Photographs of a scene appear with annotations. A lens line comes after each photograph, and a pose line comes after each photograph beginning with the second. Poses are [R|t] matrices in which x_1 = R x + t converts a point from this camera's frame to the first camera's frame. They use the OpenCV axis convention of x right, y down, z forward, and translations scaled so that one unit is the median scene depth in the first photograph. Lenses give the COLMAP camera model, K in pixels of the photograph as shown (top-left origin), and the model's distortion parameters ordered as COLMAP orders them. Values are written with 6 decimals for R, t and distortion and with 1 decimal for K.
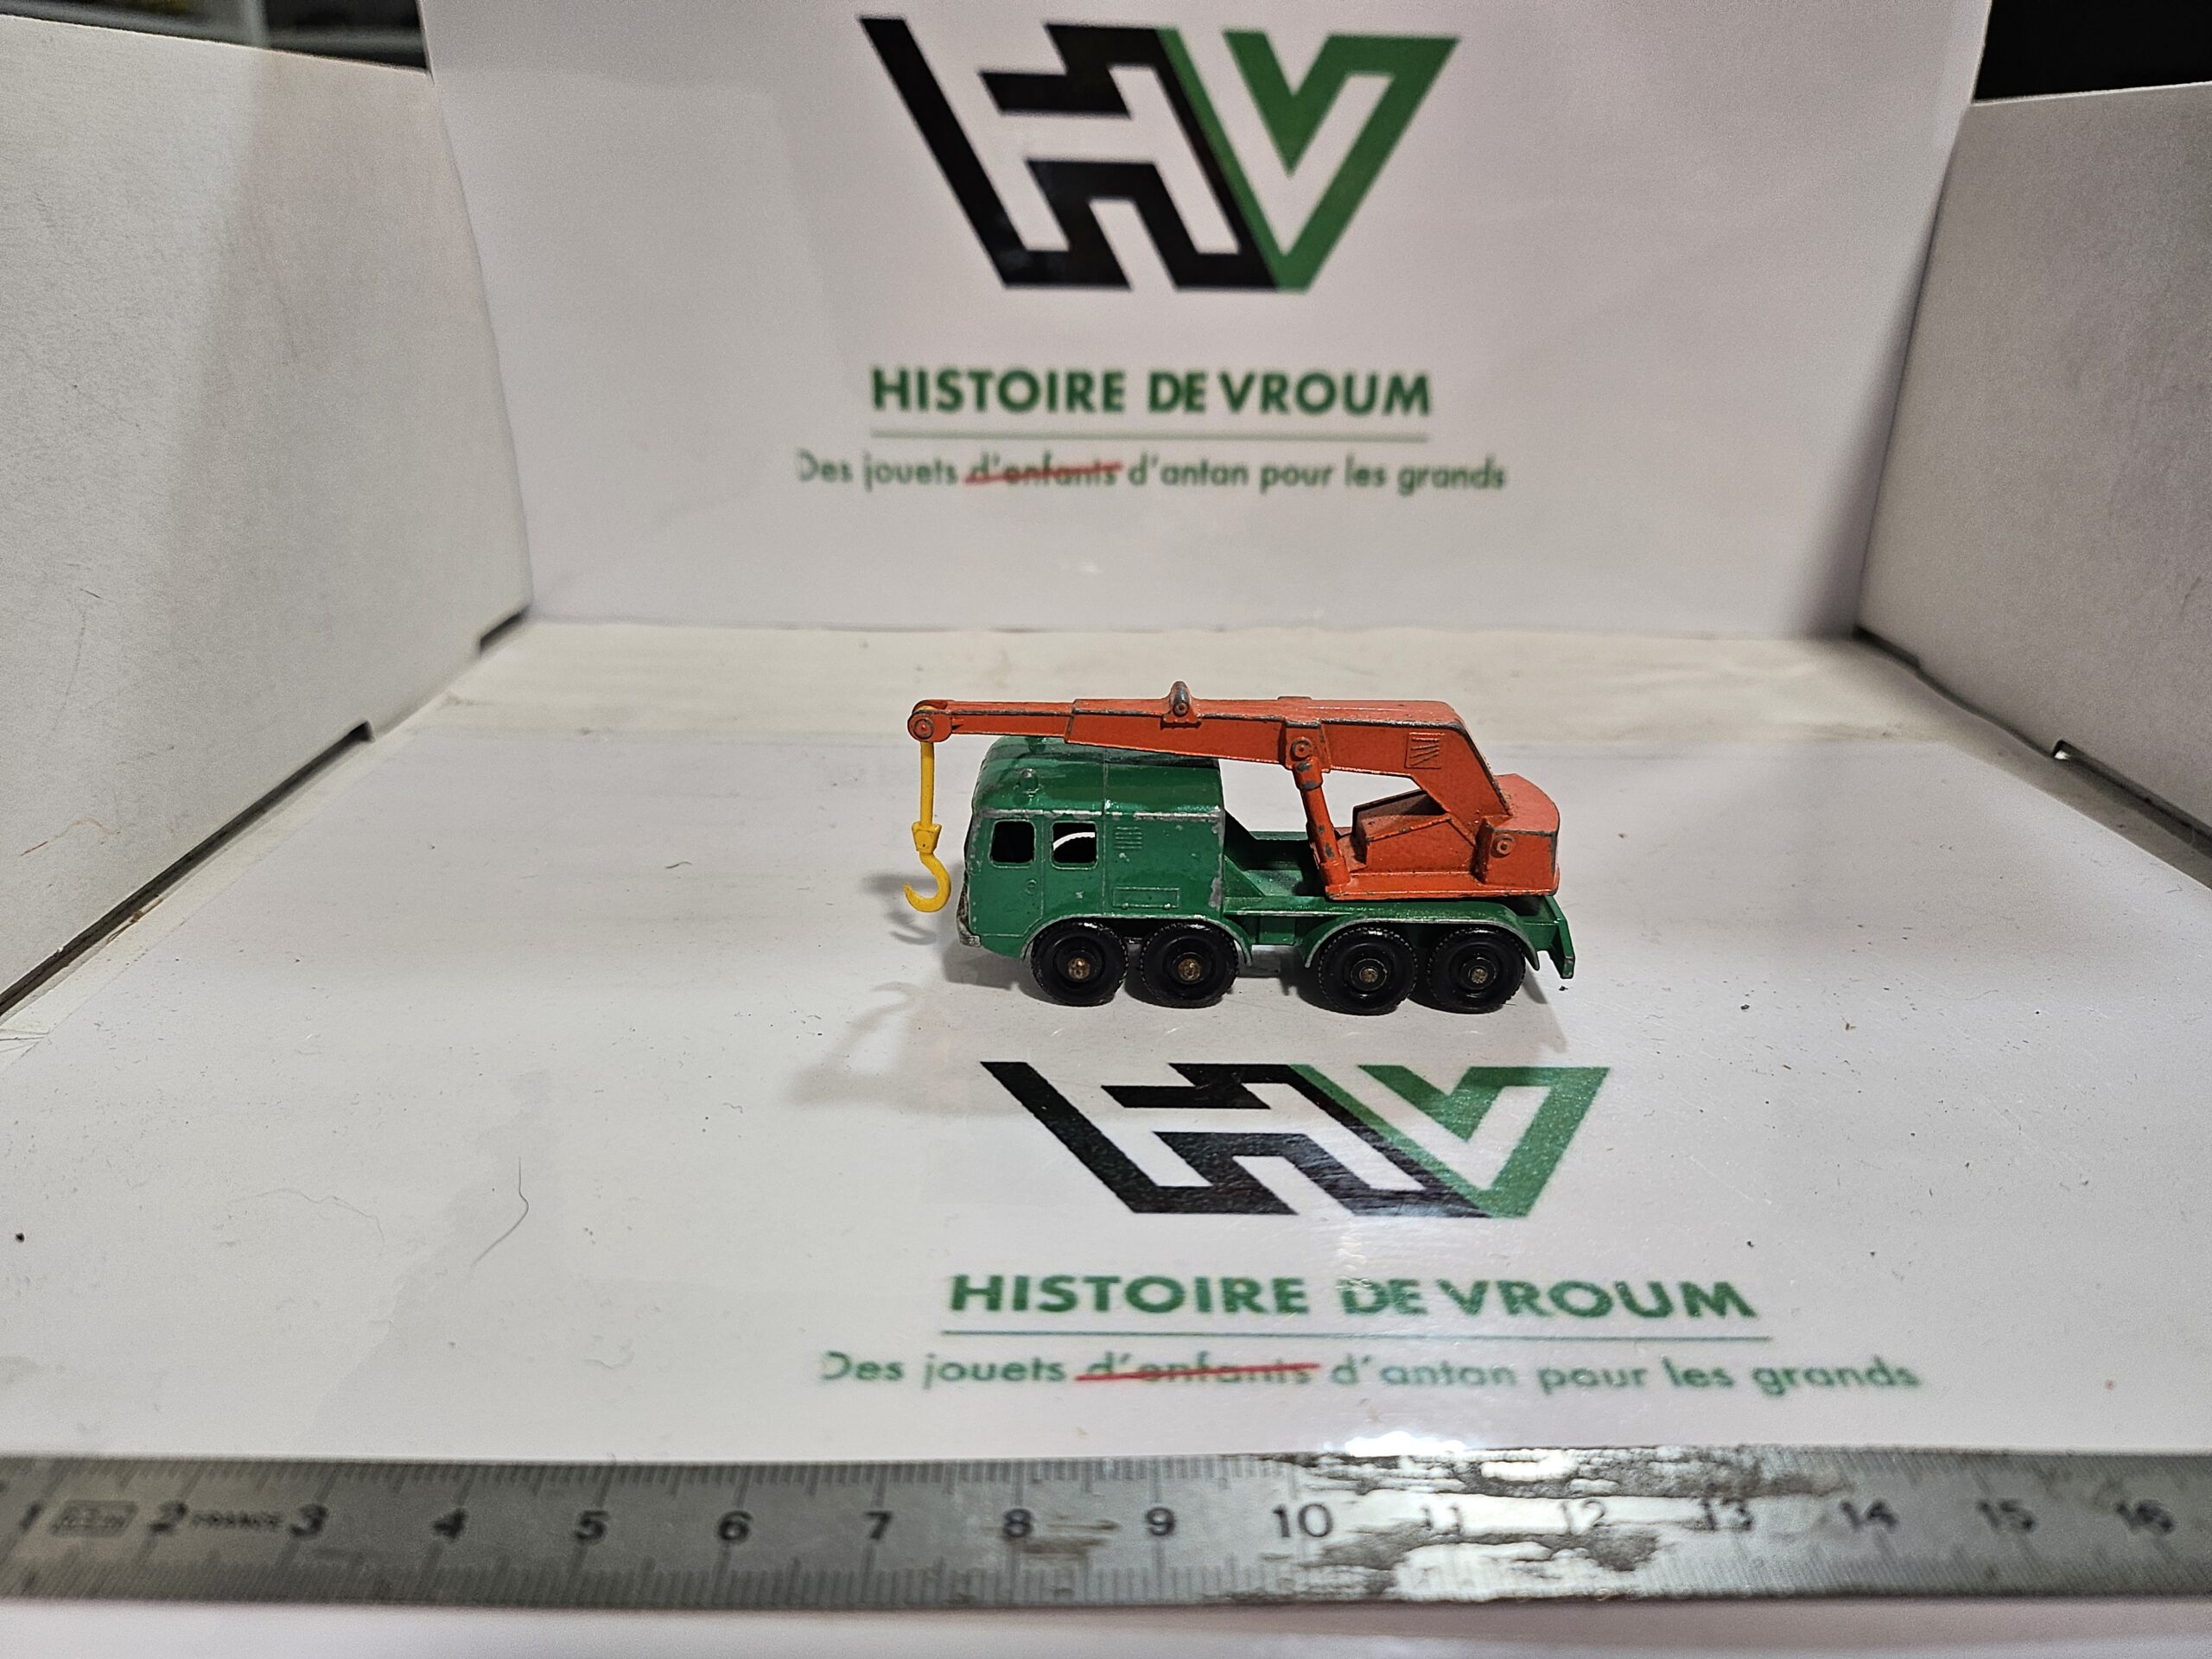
lens RADIAL K [[1545.7, 0, 1105.3], [0, 1545.7, 843.3], [0, 0, 1]] dist [0.007503, -0.030742]
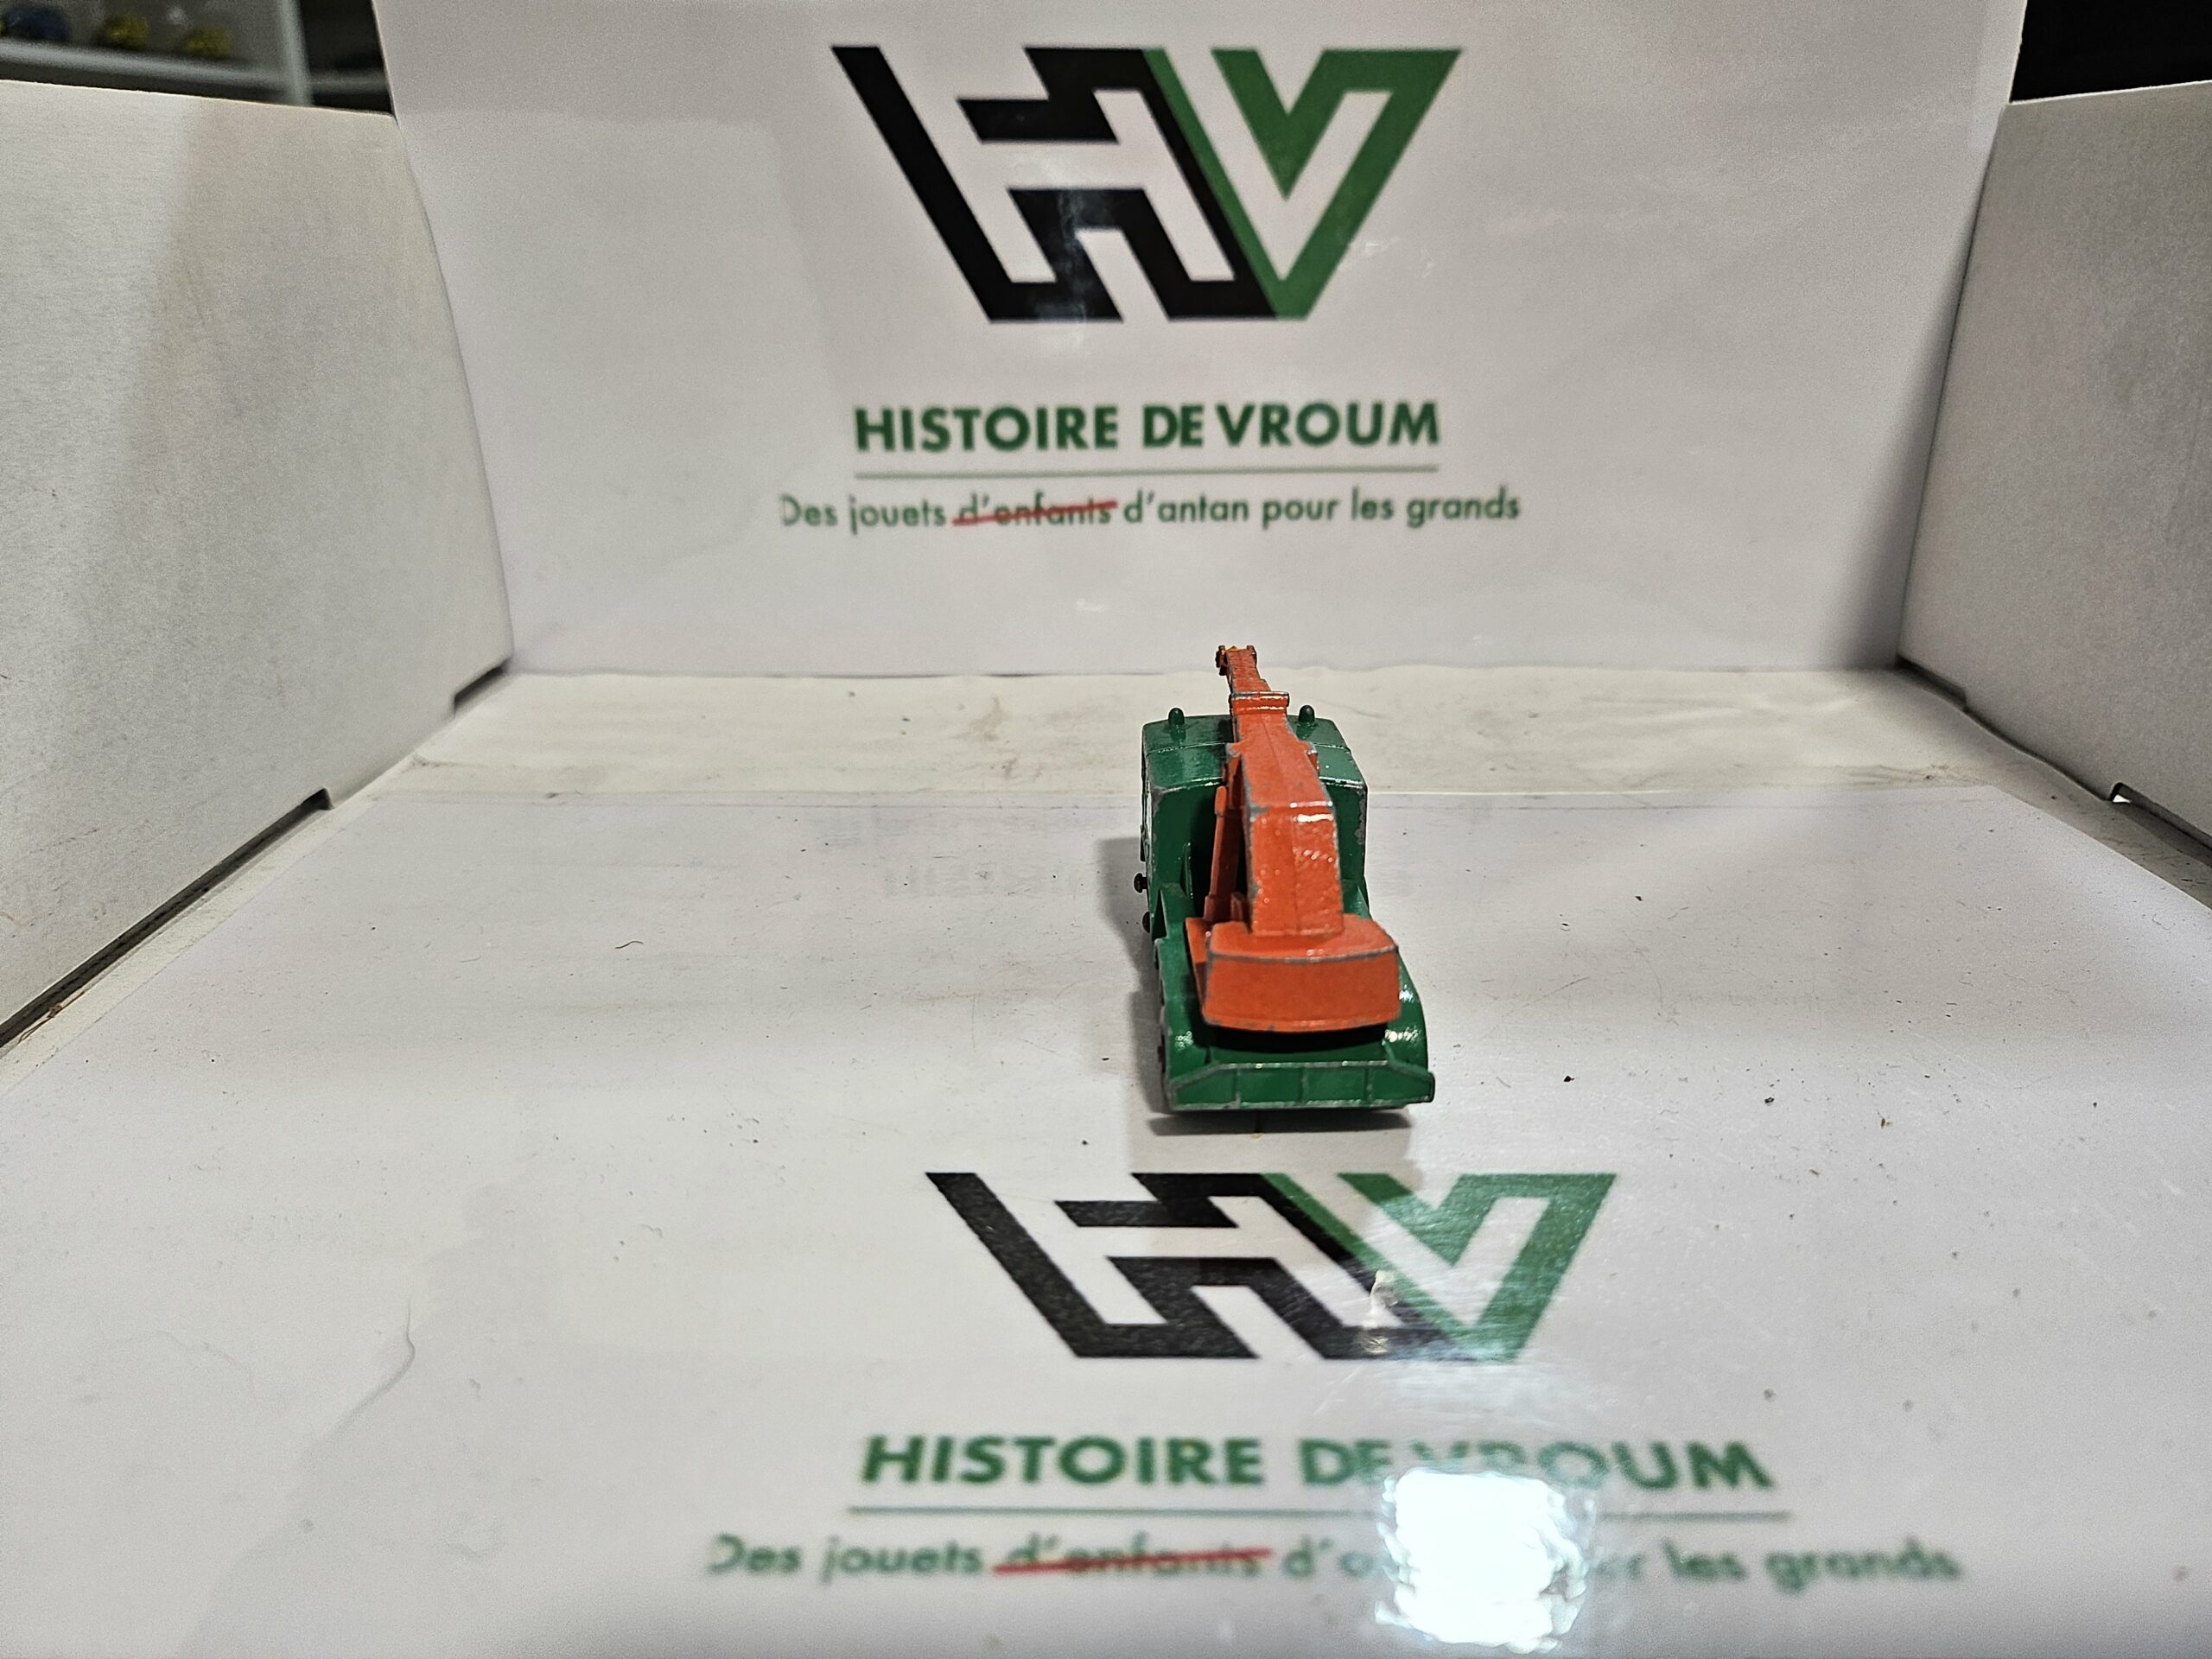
lens RADIAL K [[1545.7, 0, 1105.3], [0, 1545.7, 843.3], [0, 0, 1]] dist [0.007503, -0.030742]
pose [[0.999457, -0.013327, -0.030142, 0.034223], [0.012986, 0.999850, -0.011482, -0.025896], [0.030290, 0.011085, 0.999480, 0.049958]]
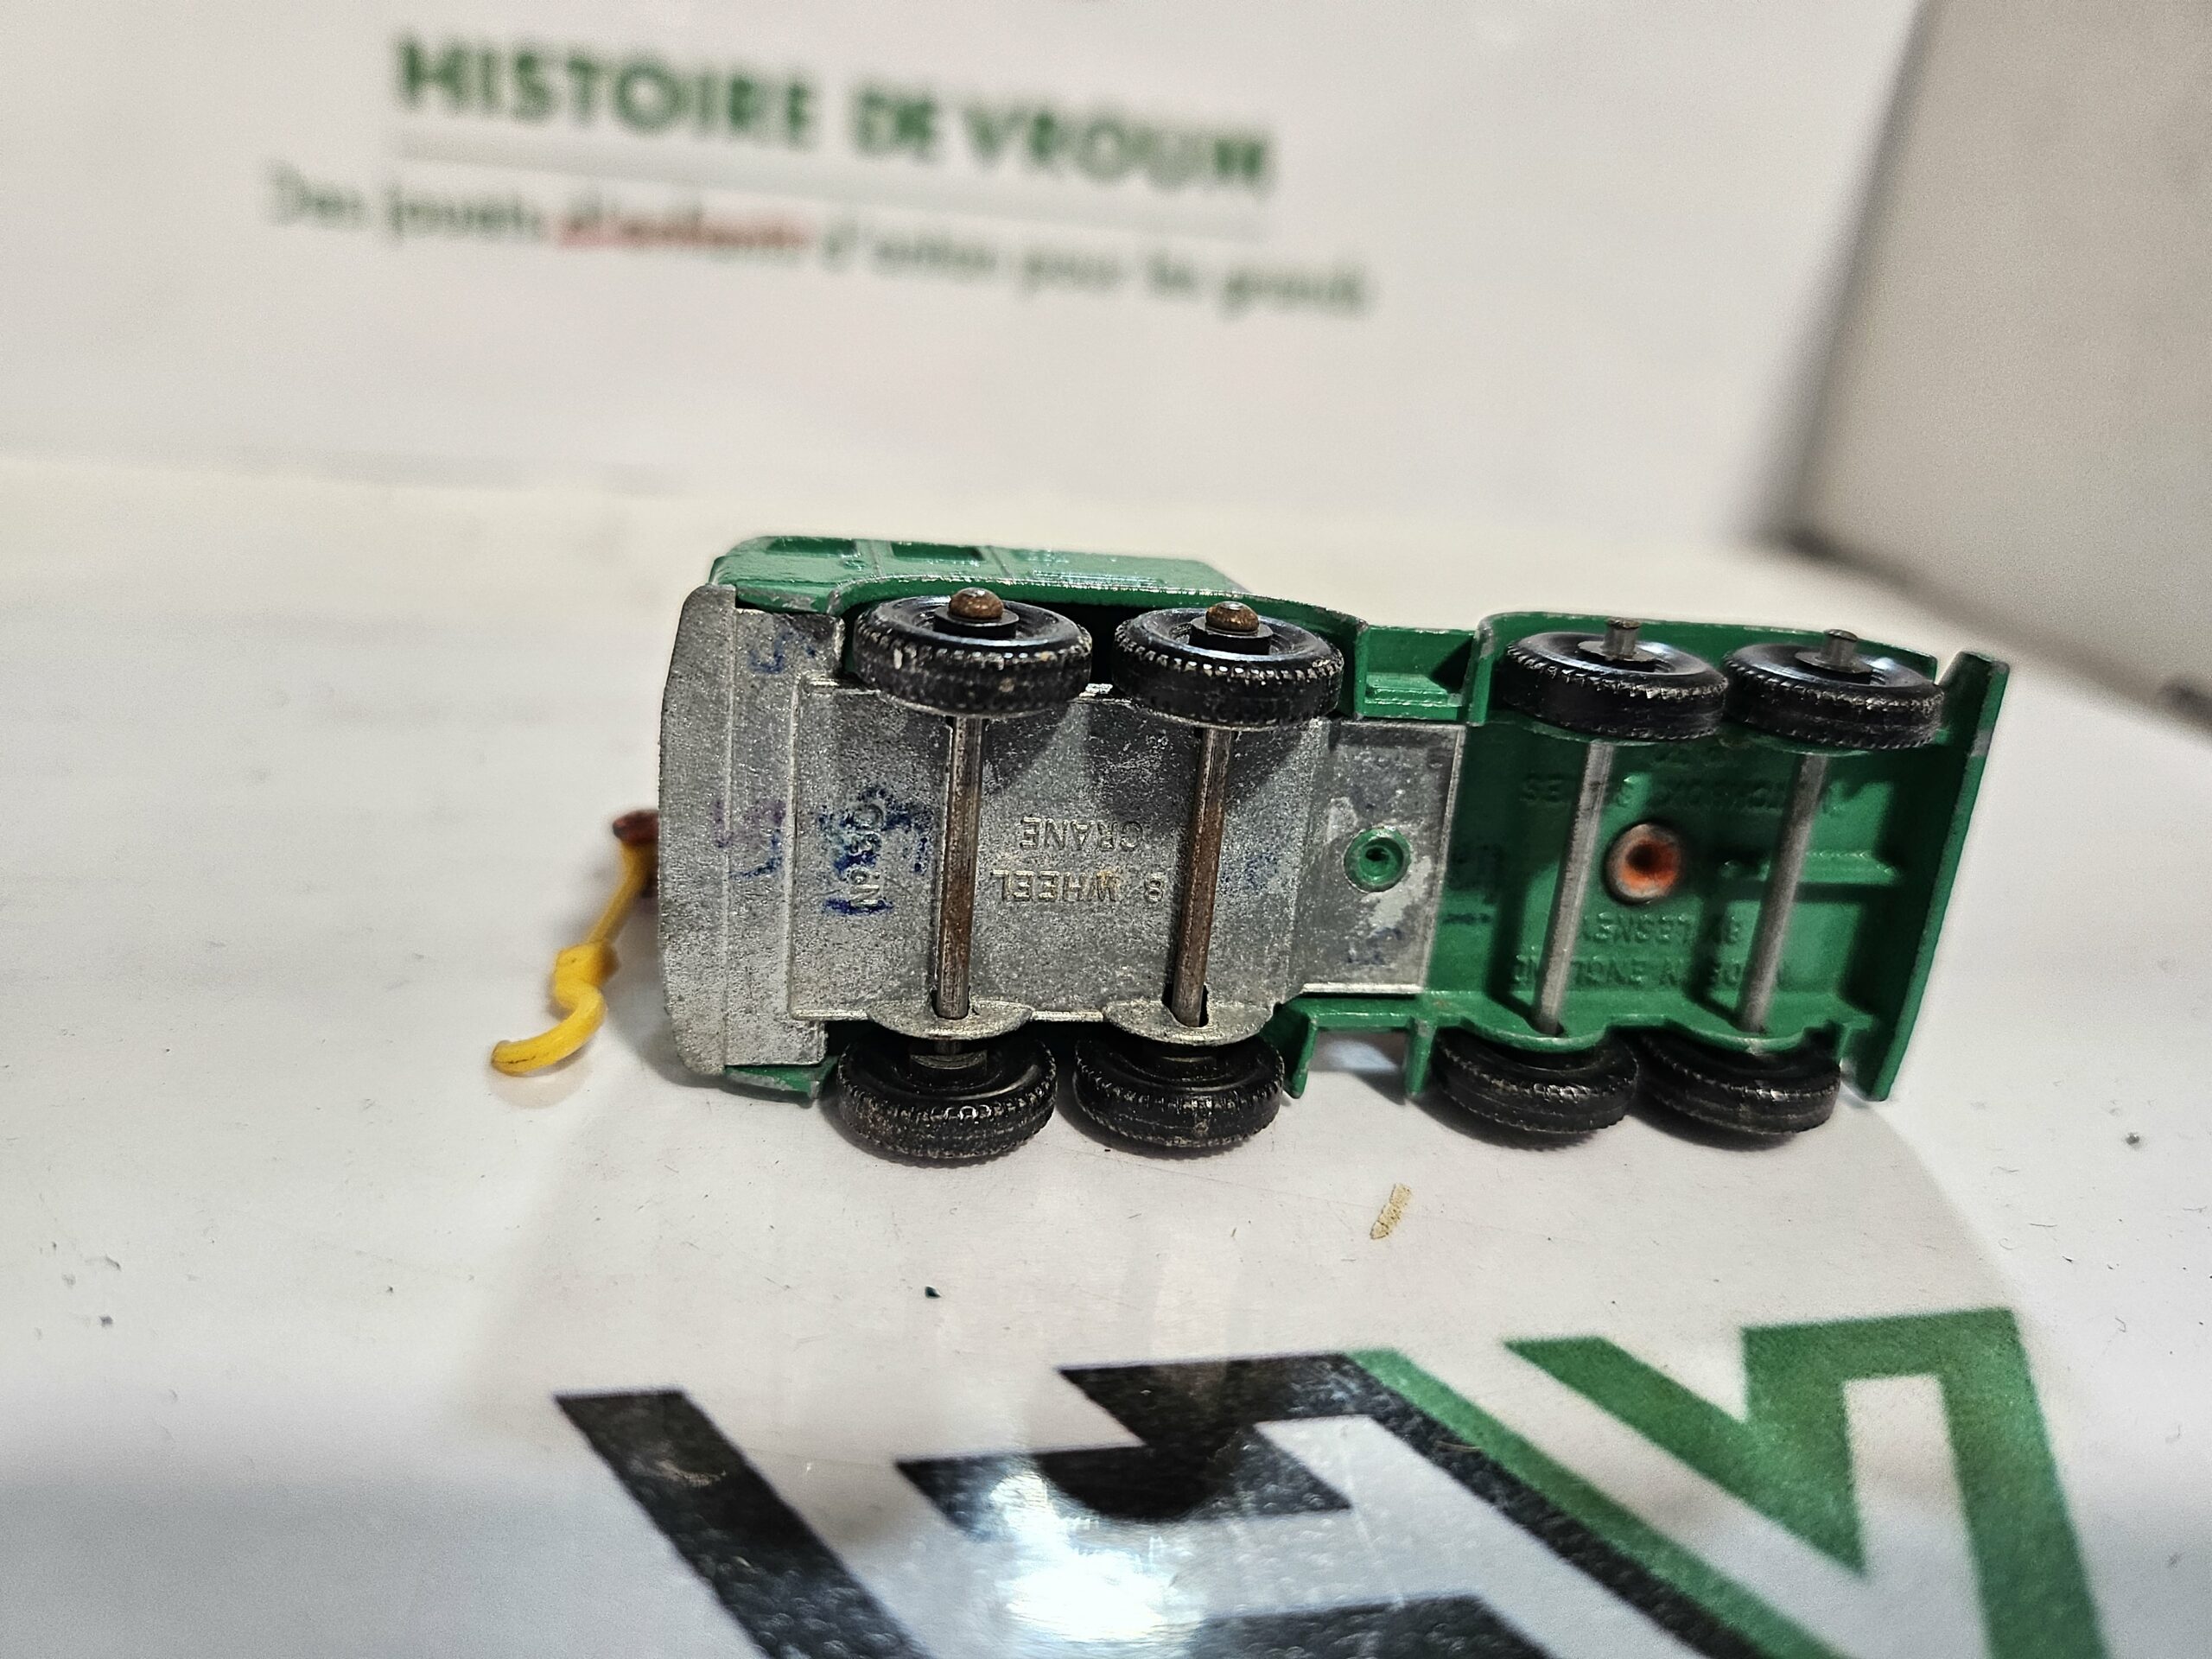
lens RADIAL K [[1627.8, 0, 1092.9], [0, 1627.8, 829.0], [0, 0, 1]] dist [0.002054, -0.117089]
pose [[0.975399, 0.004942, 0.220390, -0.024959], [-0.005327, 0.999985, 0.001153, 0.003400], [-0.220381, -0.002298, 0.975411, 0.363143]]
